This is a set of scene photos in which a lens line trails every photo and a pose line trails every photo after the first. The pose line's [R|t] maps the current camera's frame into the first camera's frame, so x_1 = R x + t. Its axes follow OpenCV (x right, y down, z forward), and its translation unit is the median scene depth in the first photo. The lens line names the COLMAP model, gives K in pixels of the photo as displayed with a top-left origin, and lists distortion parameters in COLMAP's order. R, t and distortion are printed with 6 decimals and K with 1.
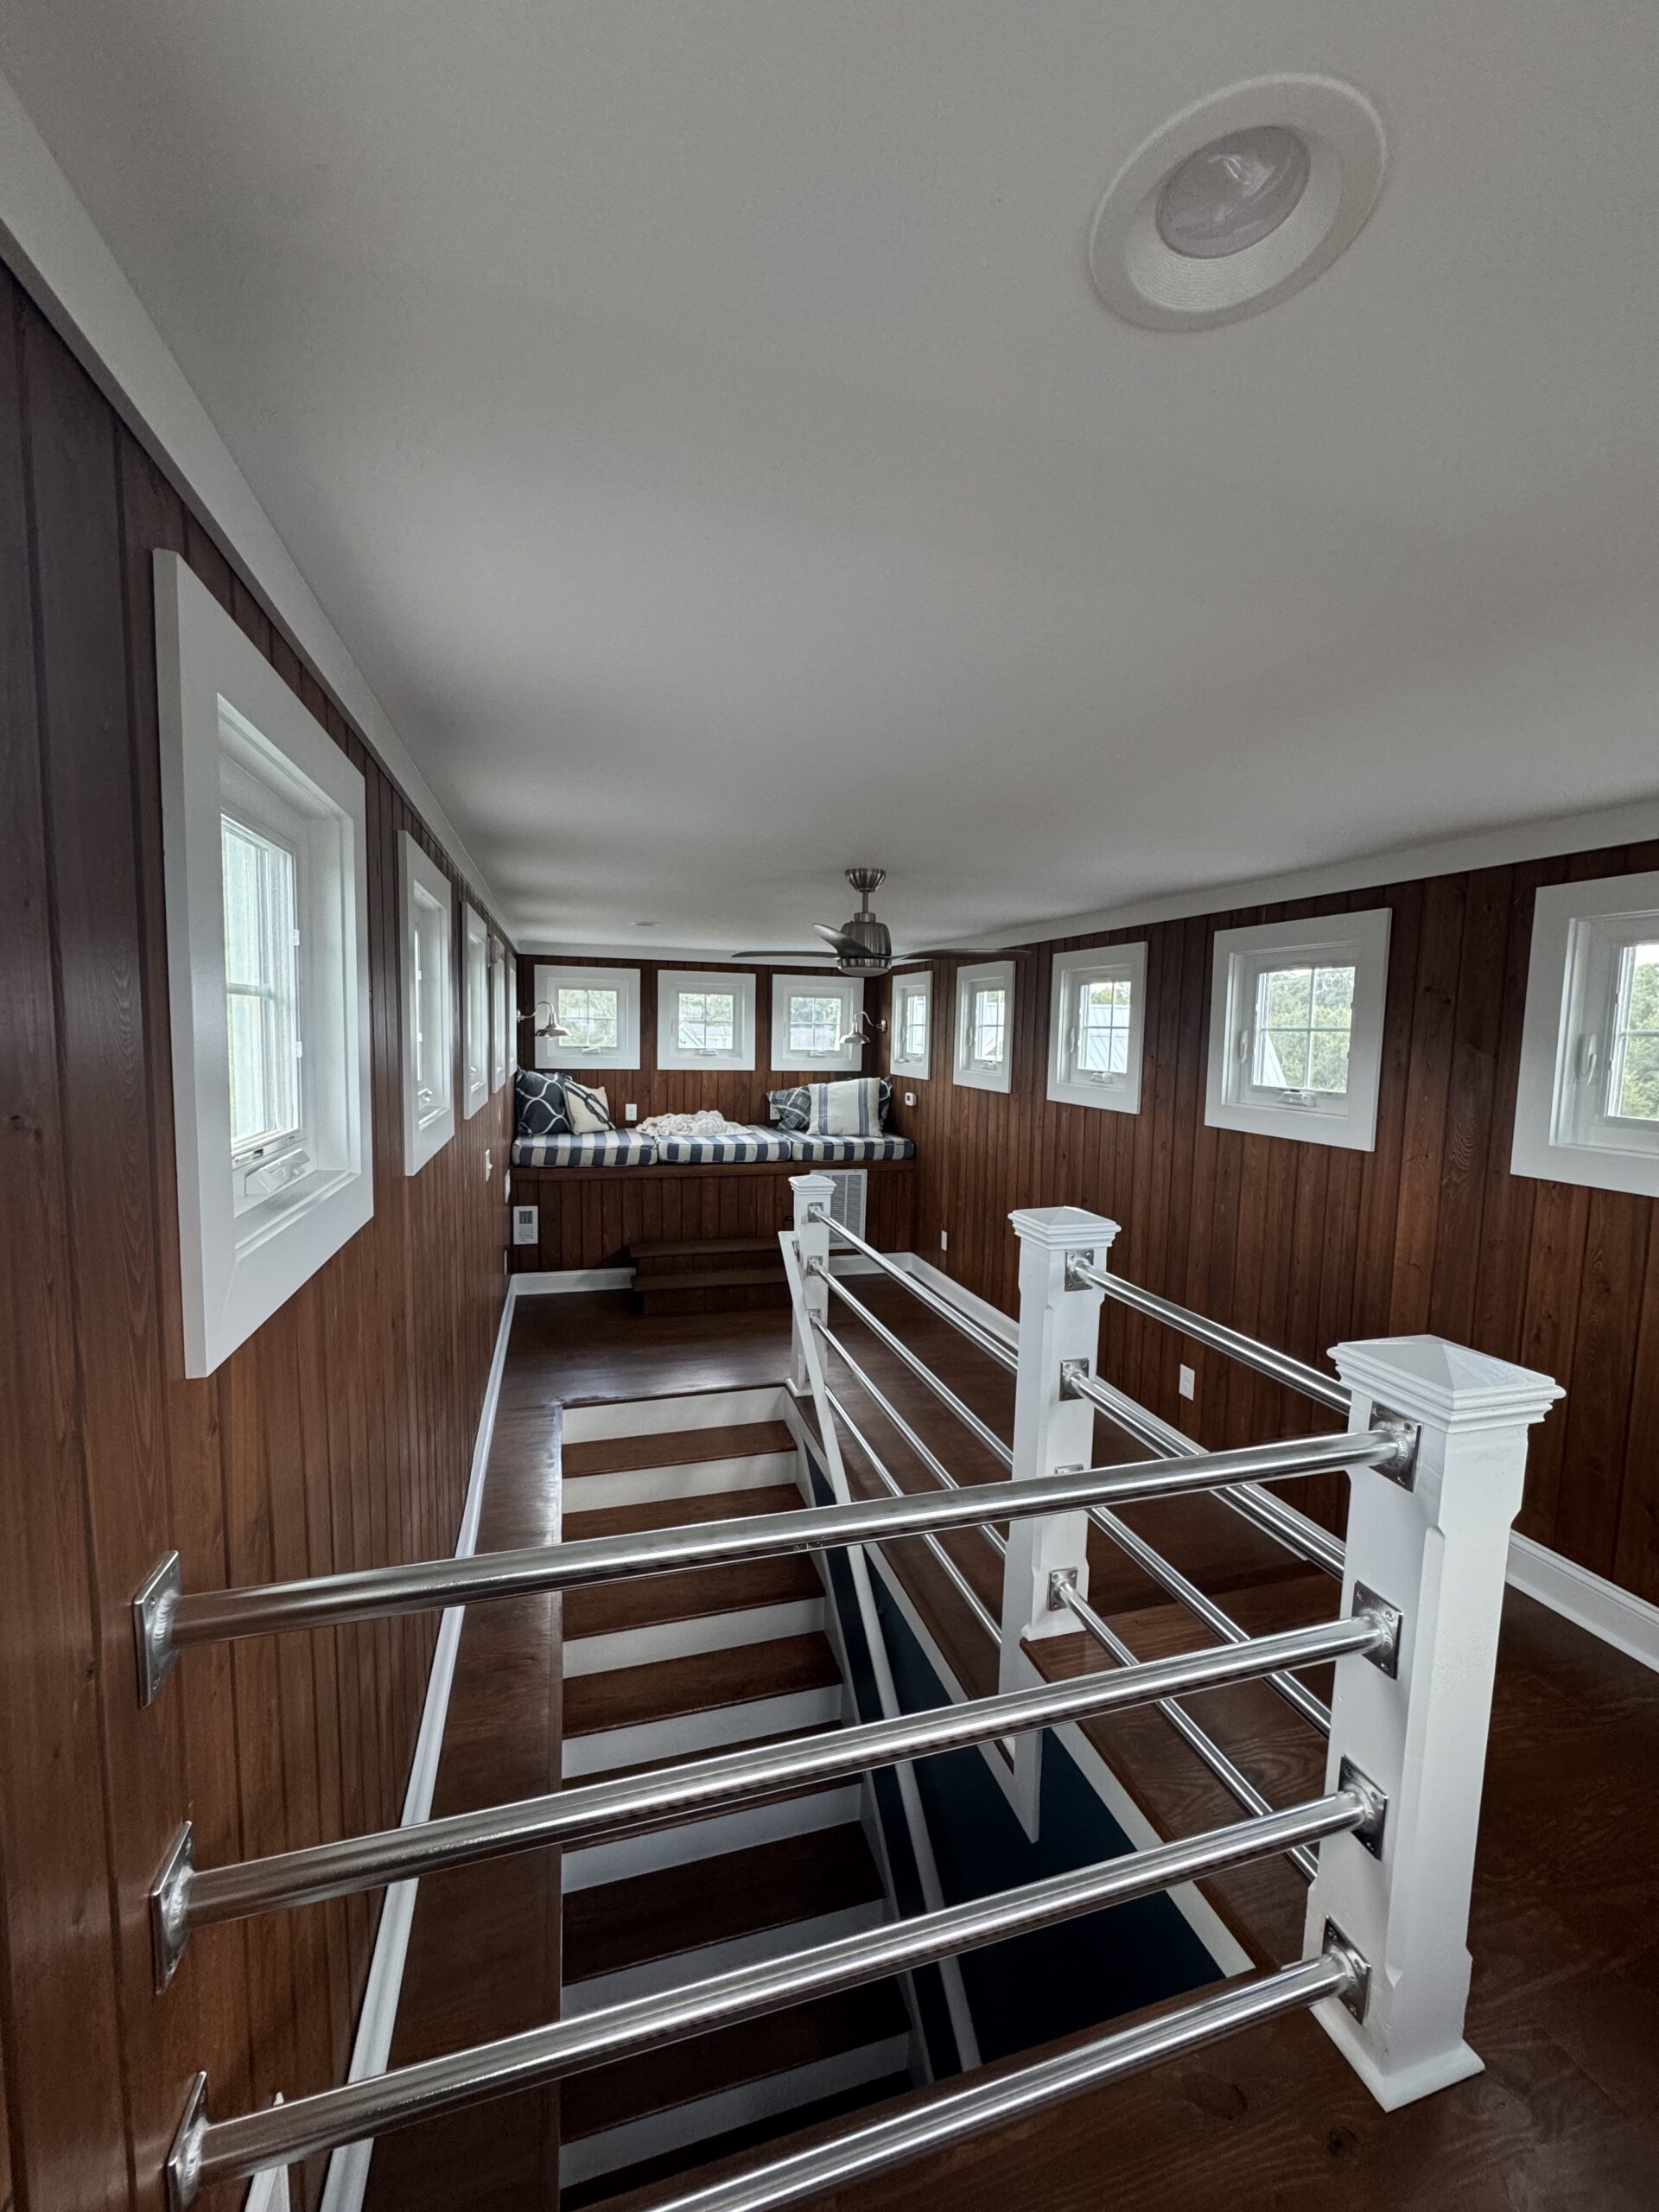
lens RADIAL K [[885.1, 0, 832.6], [0, 885.1, 1108.1], [0, 0, 1]] dist [0.000656, 0.000053]
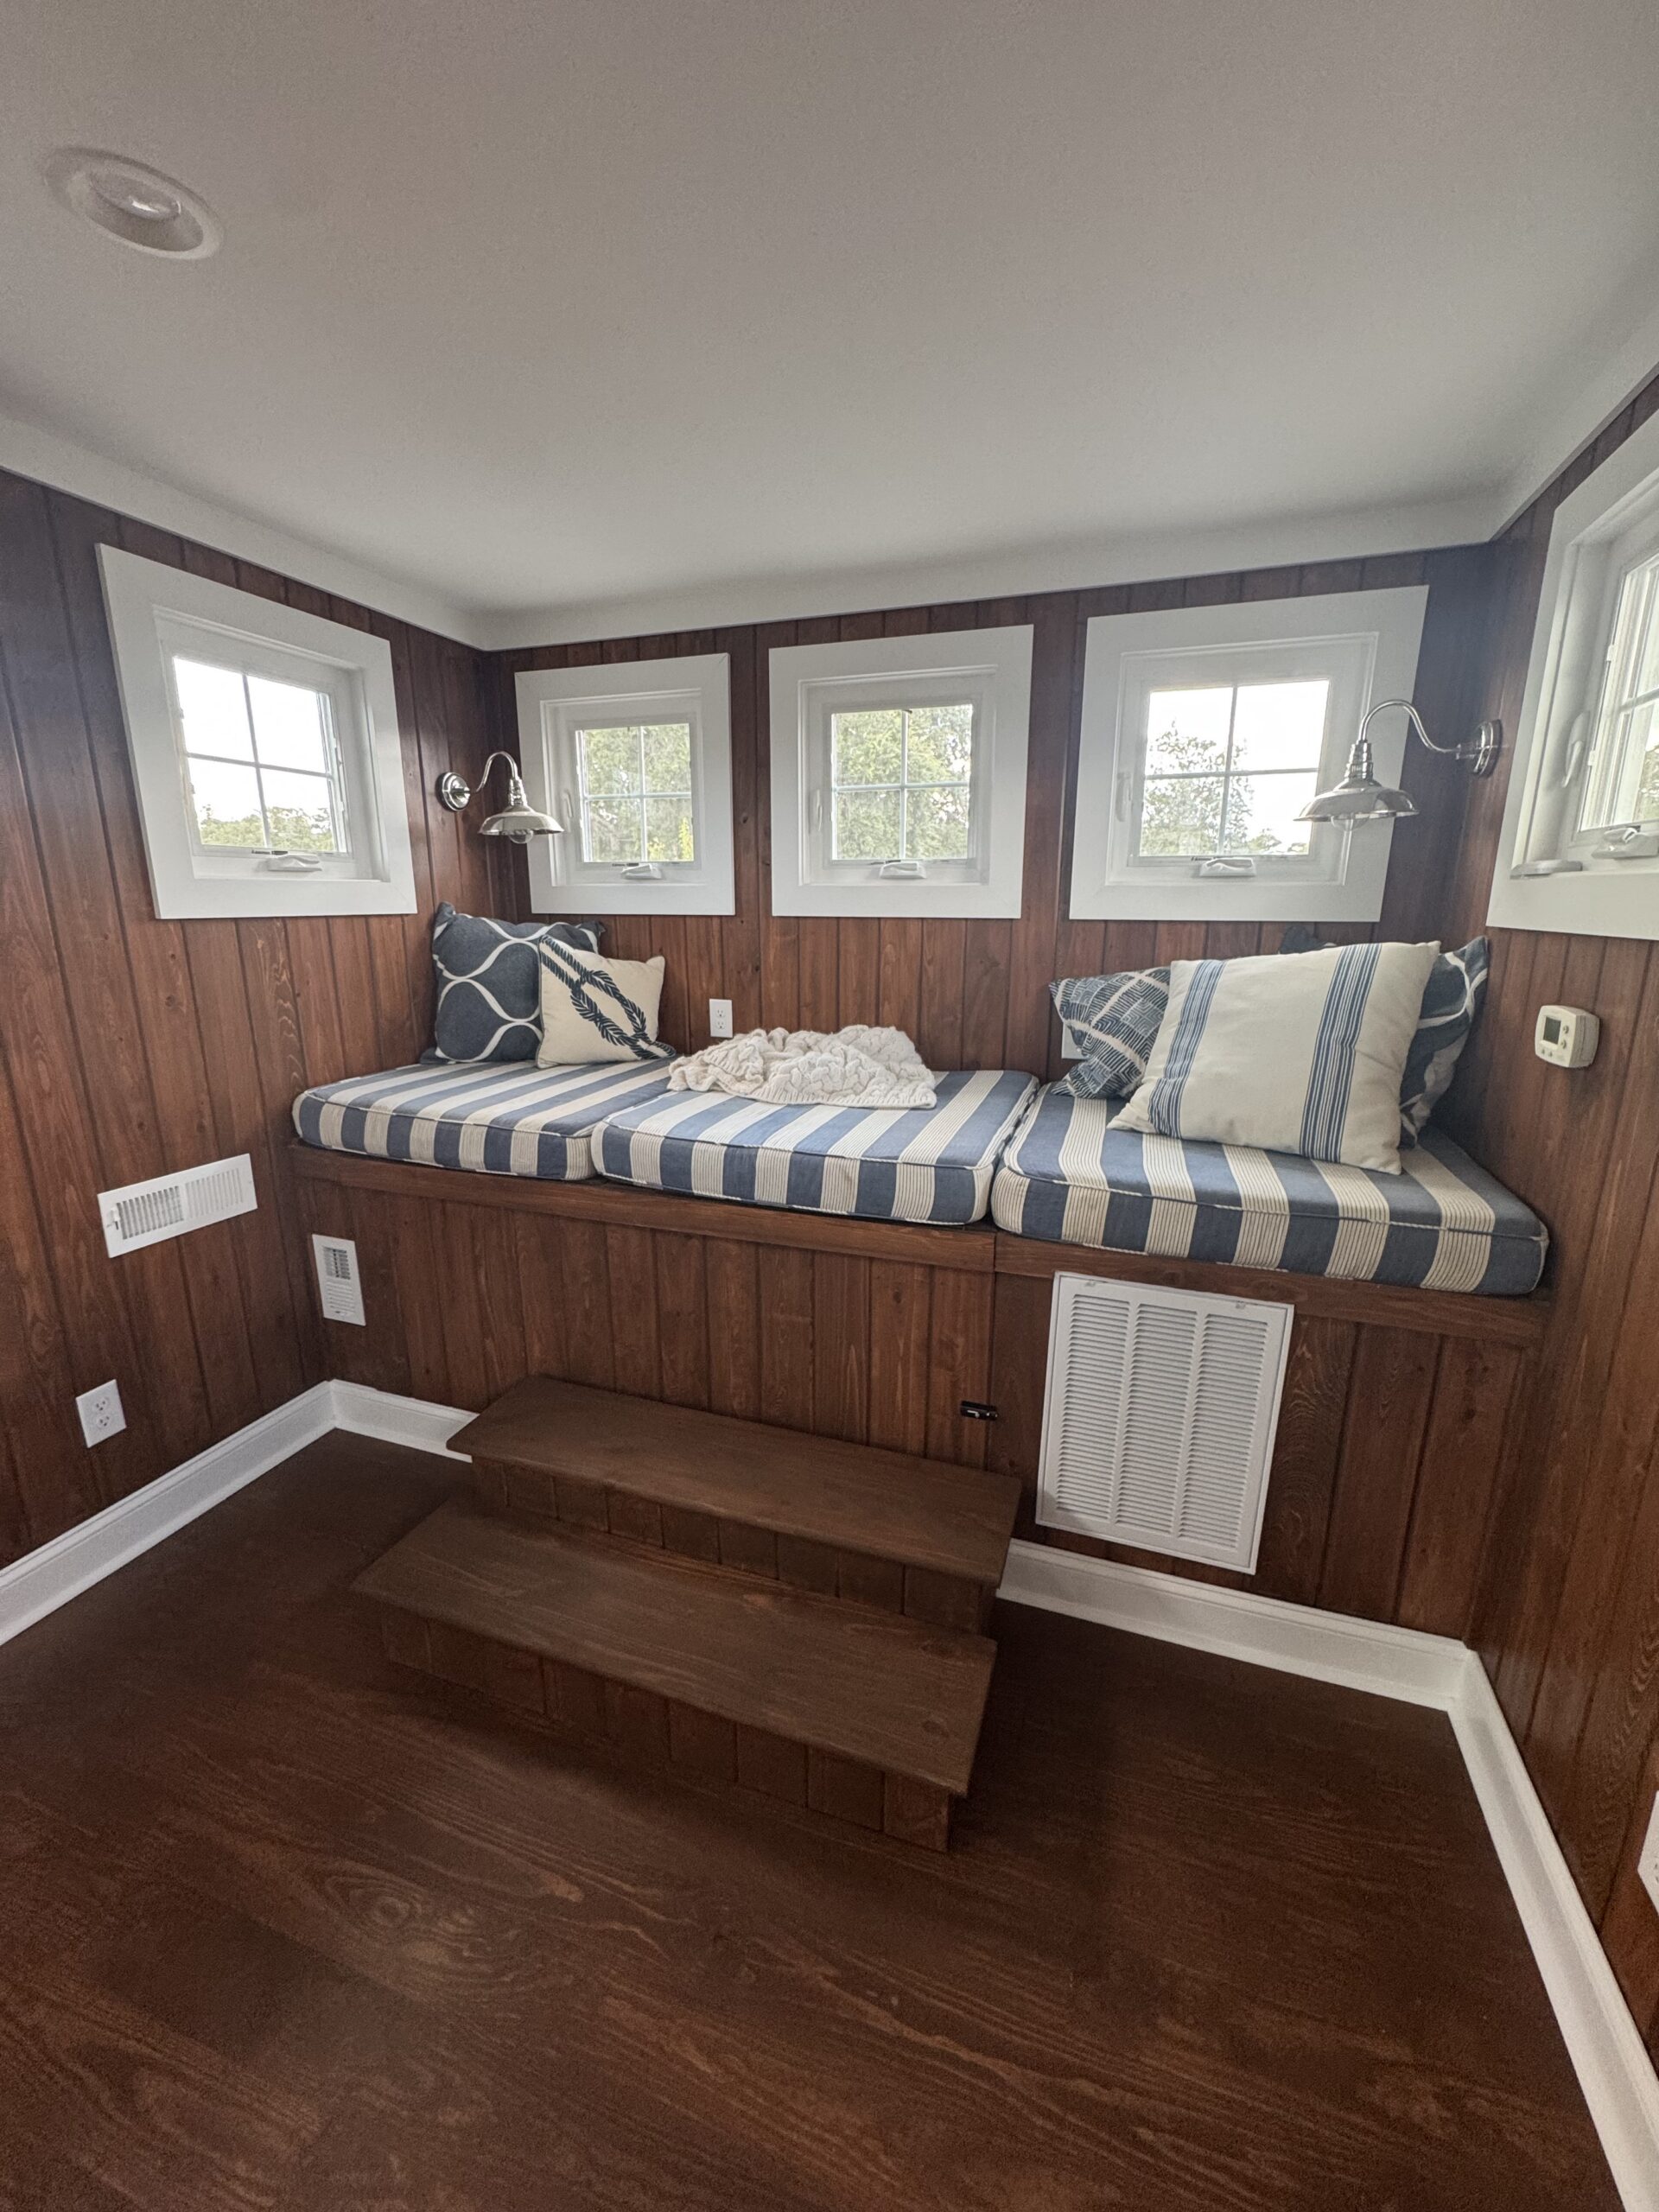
lens RADIAL K [[885.1, 0, 827.8], [0, 885.1, 1112.5], [0, 0, 1]] dist [0.000656, 0.000053]
pose [[0.807663, 0.118402, -0.577634, 0.067330], [-0.038352, 0.988106, 0.148915, -0.016447], [0.588396, -0.098120, 0.802598, 0.689168]]
